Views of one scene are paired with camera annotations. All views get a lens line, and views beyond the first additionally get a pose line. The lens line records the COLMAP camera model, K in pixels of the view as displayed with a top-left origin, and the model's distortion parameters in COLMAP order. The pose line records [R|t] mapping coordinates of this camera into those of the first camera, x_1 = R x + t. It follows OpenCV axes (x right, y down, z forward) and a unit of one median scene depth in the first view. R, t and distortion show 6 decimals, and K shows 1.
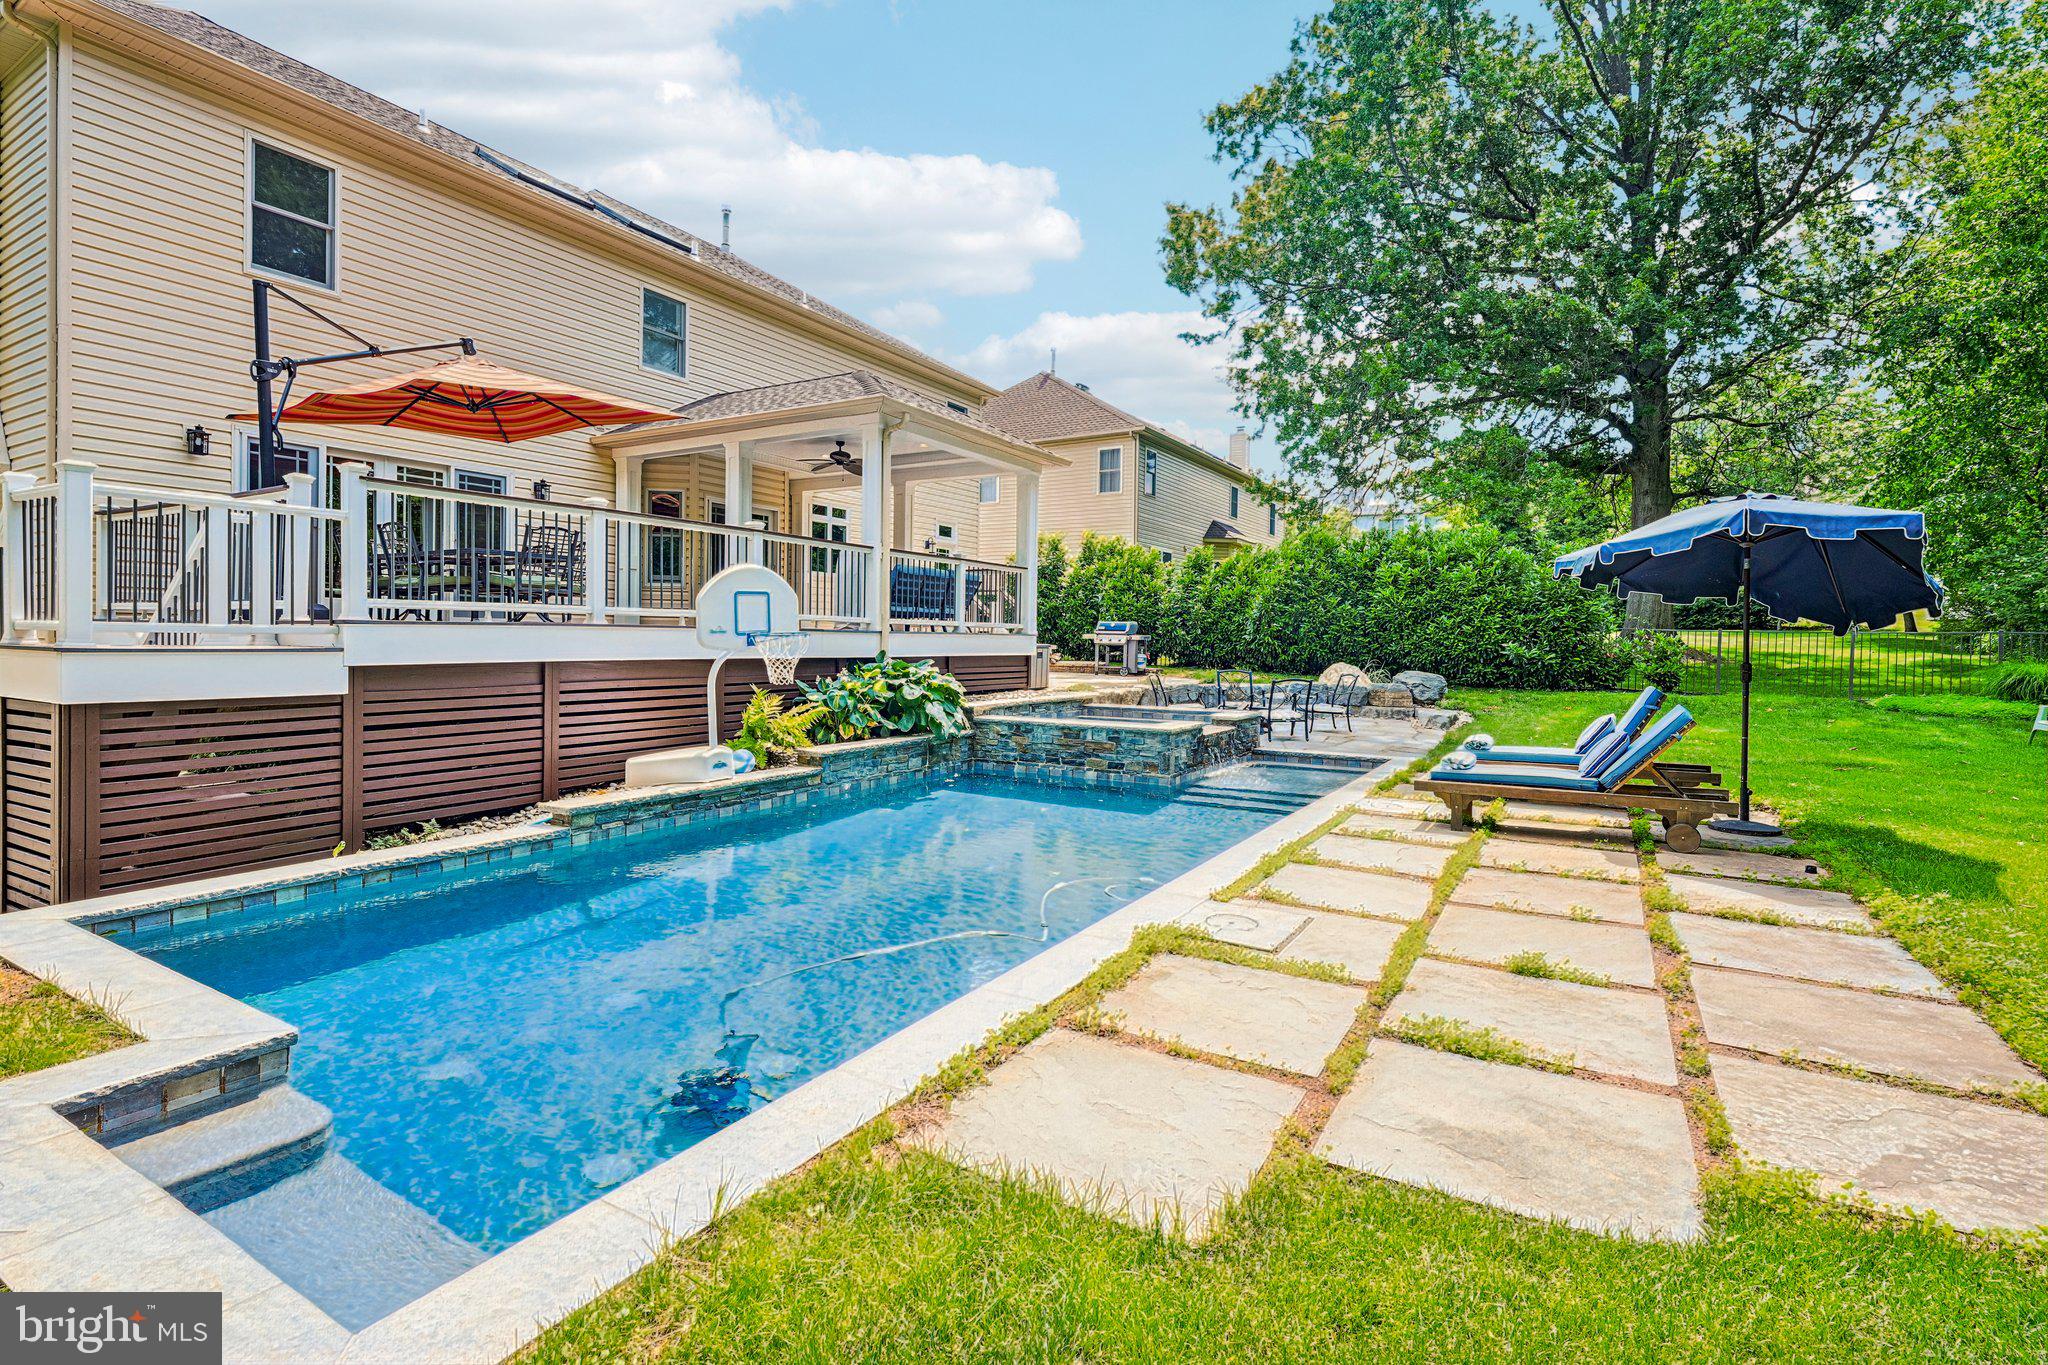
lens RADIAL K [[962.9, 0, 1000.1], [0, 962.9, 655.7], [0, 0, 1]] dist [-0.000025, -0.000100]
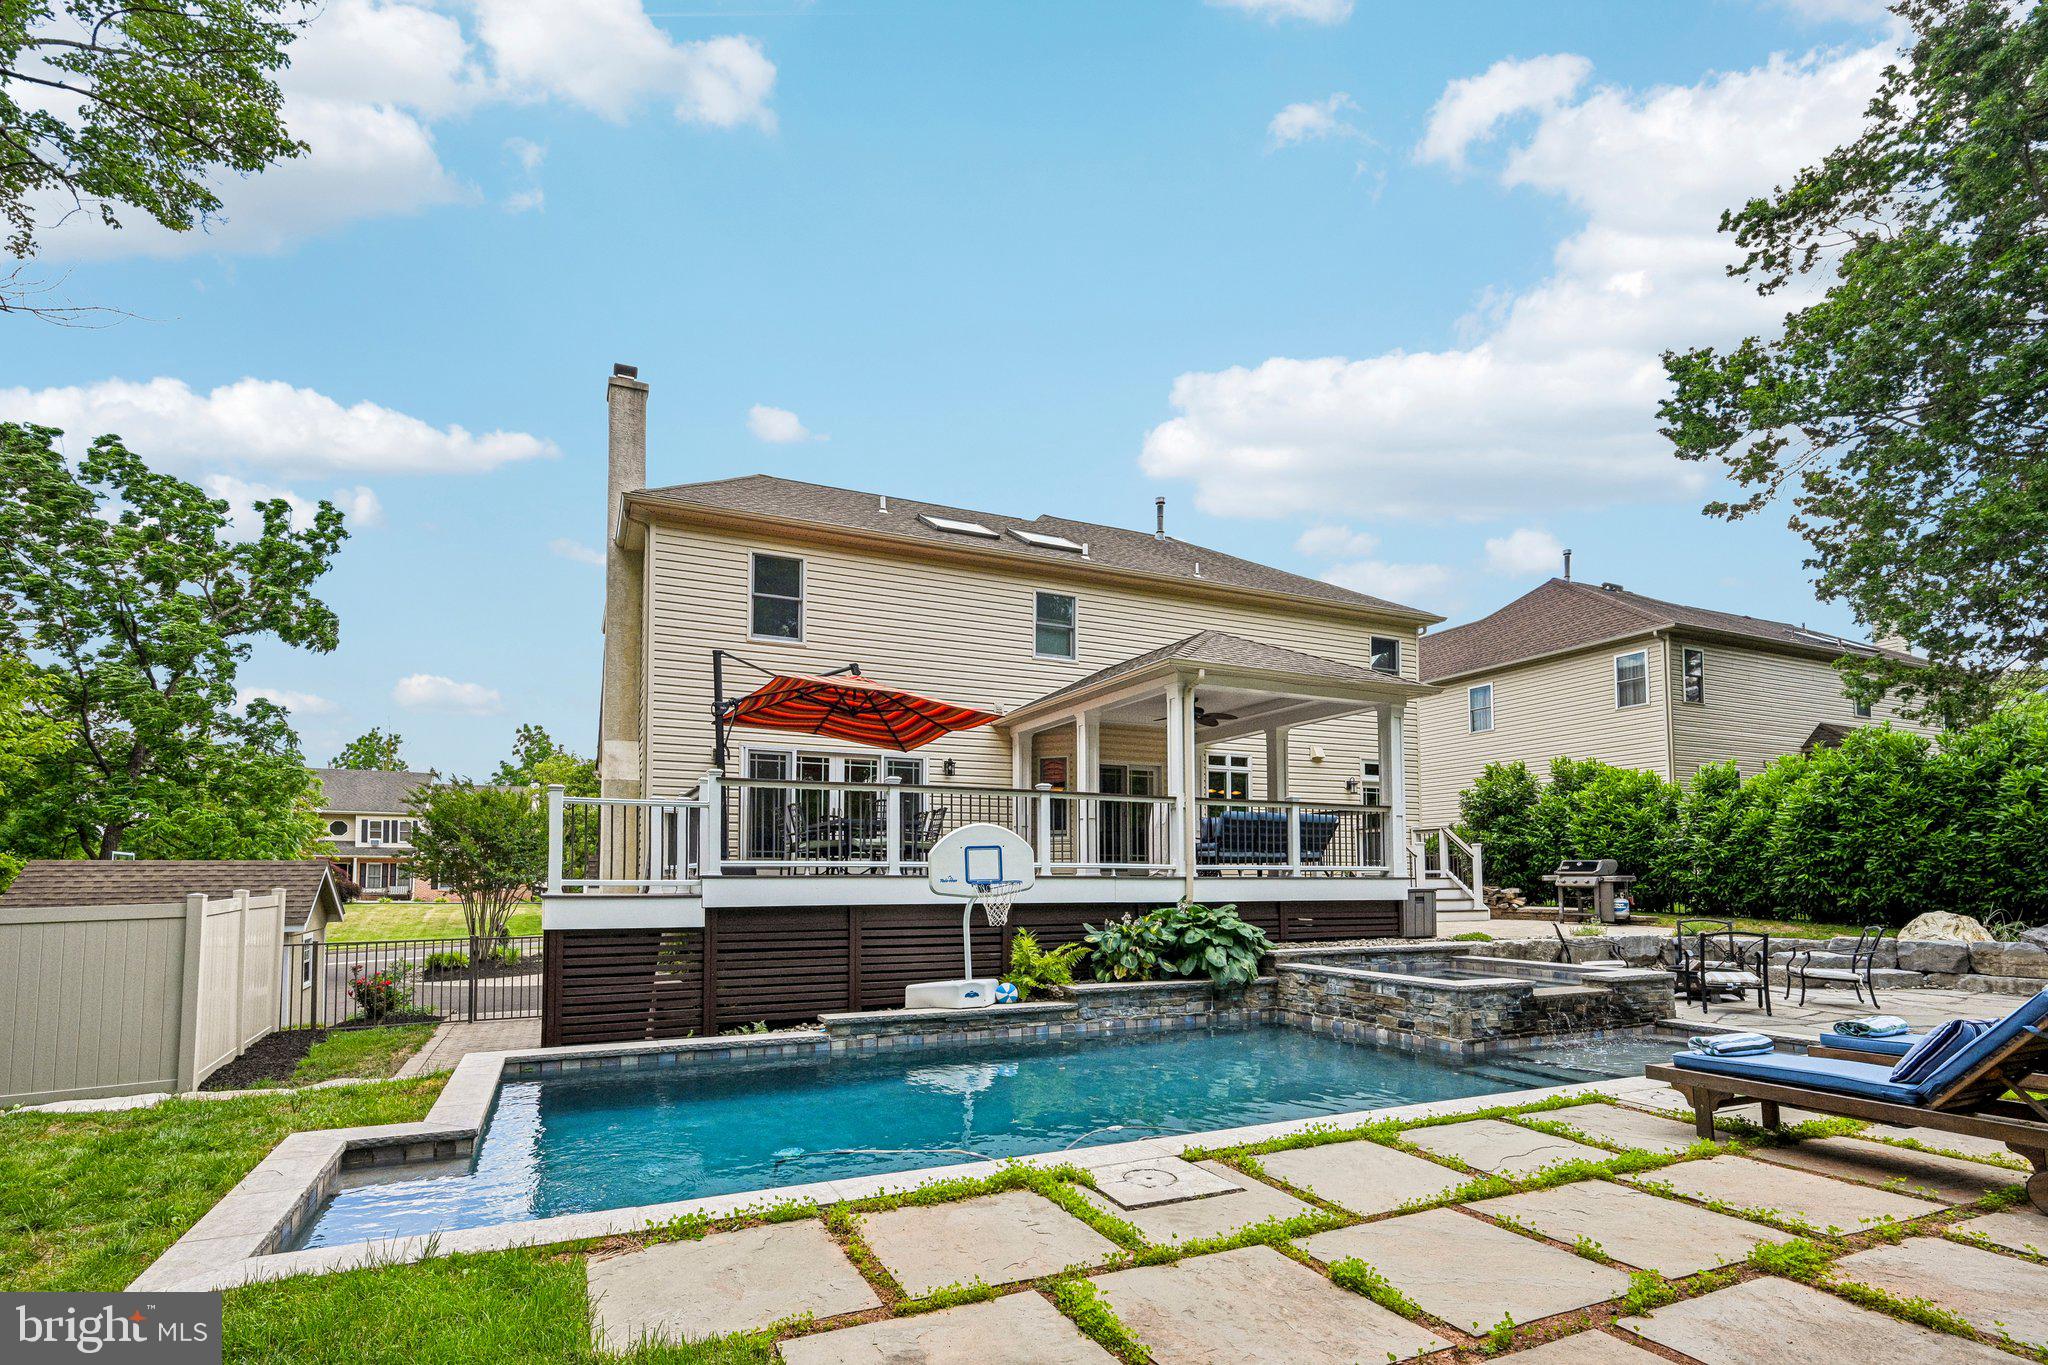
lens RADIAL K [[935.3, 0, 981.0], [0, 935.3, 797.3], [0, 0, 1]] dist [-0.000964, 0.000432]
pose [[0.822810, -0.059891, -0.565153, 0.294950], [-0.001673, 0.994172, -0.107791, -0.001823], [0.568315, 0.089637, 0.817914, 0.041840]]
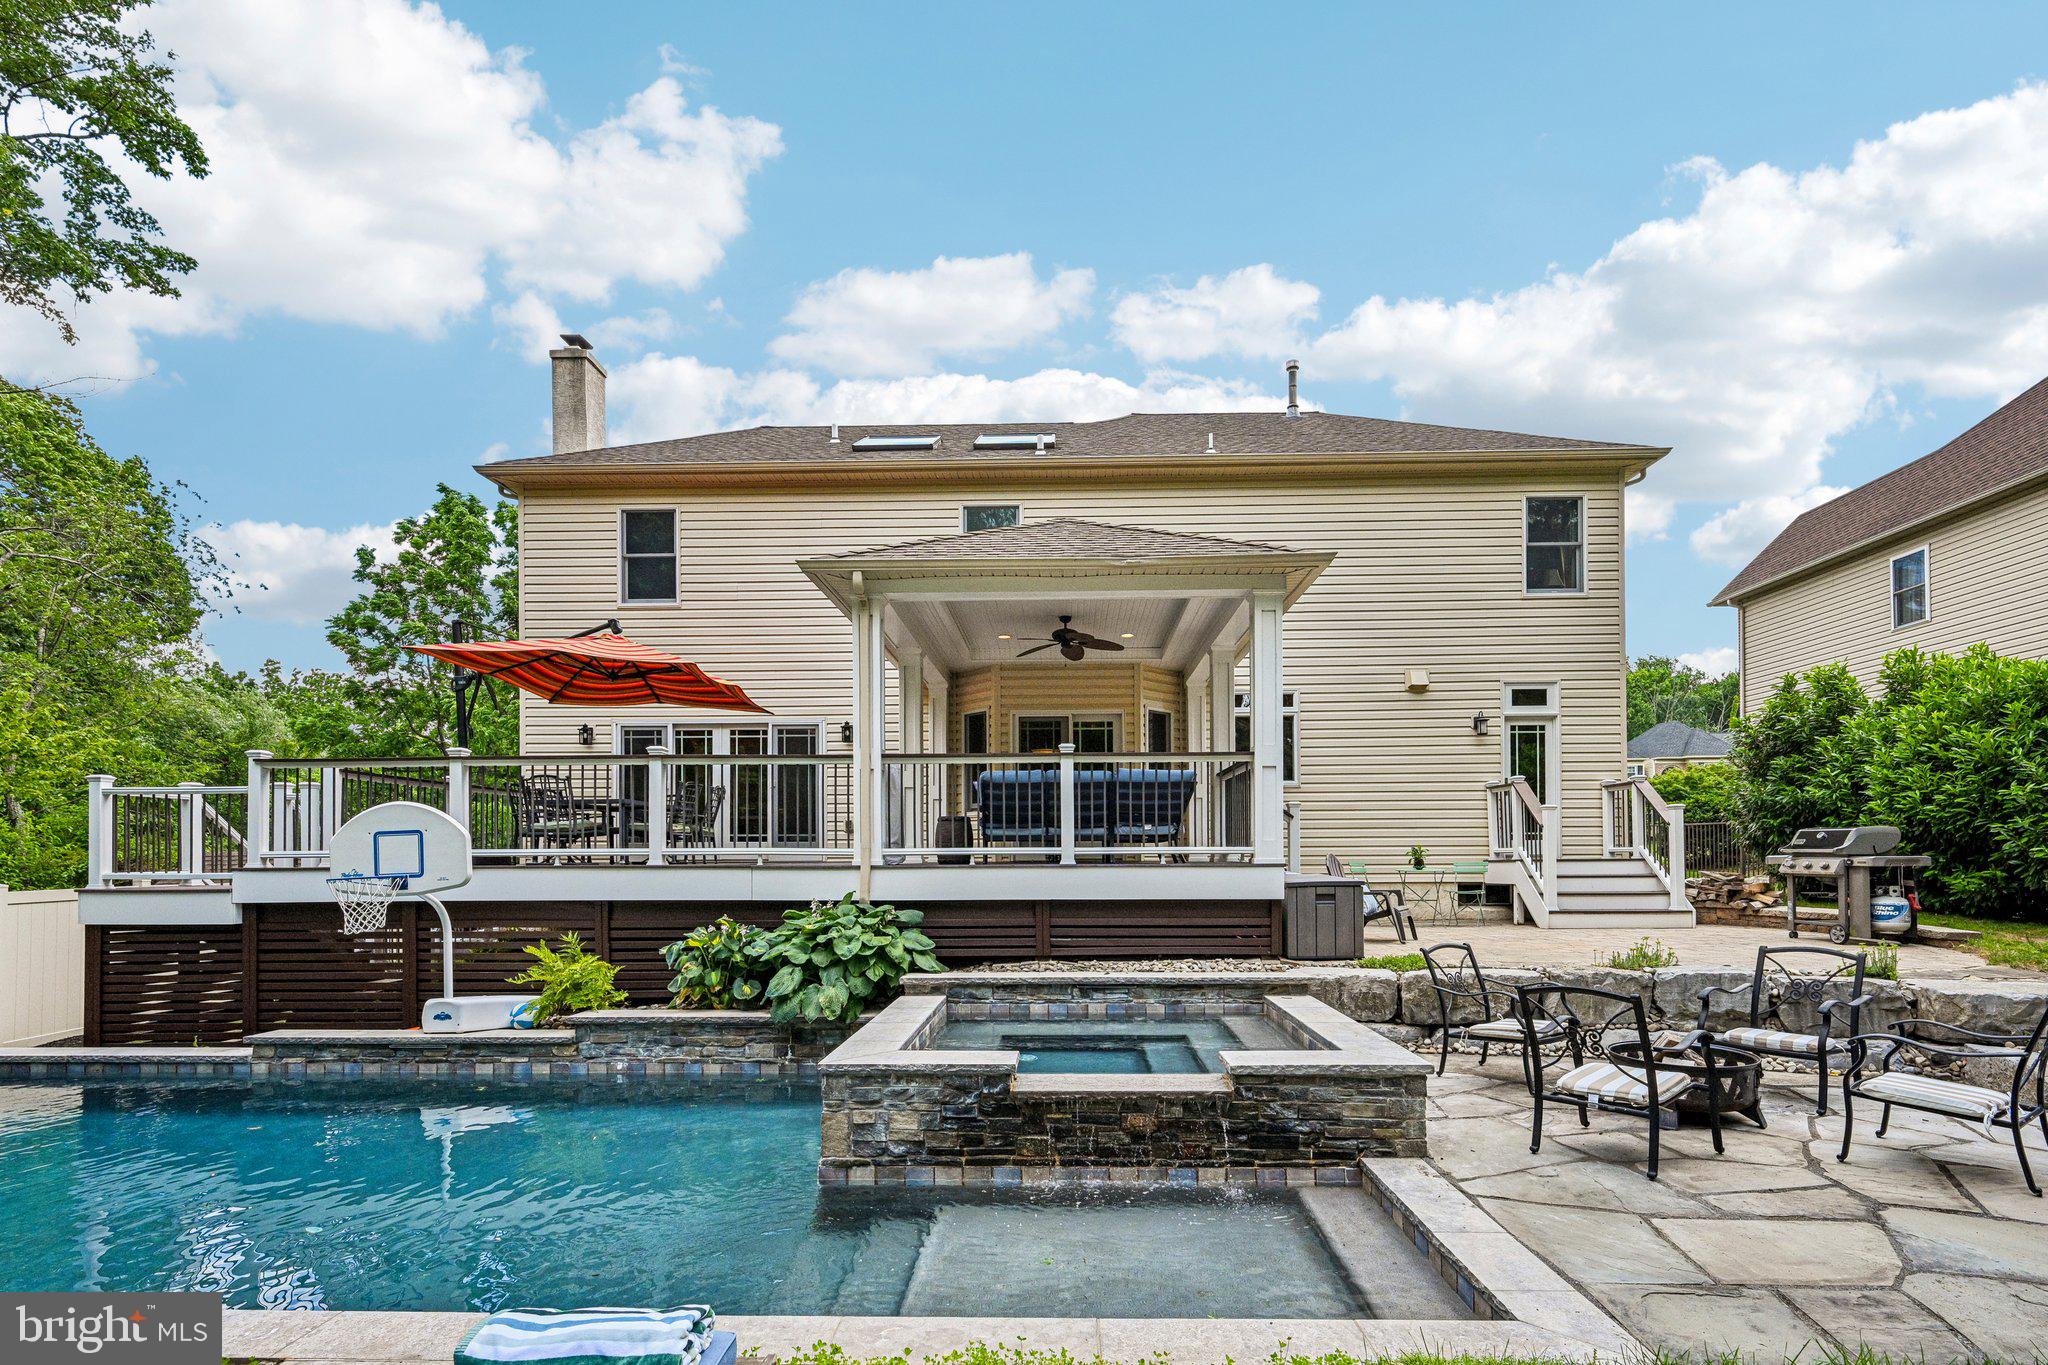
lens RADIAL K [[951.7, 0, 1020.2], [0, 951.7, 812.2], [0, 0, 1]] dist [-0.002936, 0.000503]
pose [[0.510346, -0.052318, -0.858376, 0.626790], [-0.004639, 0.997966, -0.063584, -0.022183], [0.859956, 0.036432, 0.509066, 0.789985]]
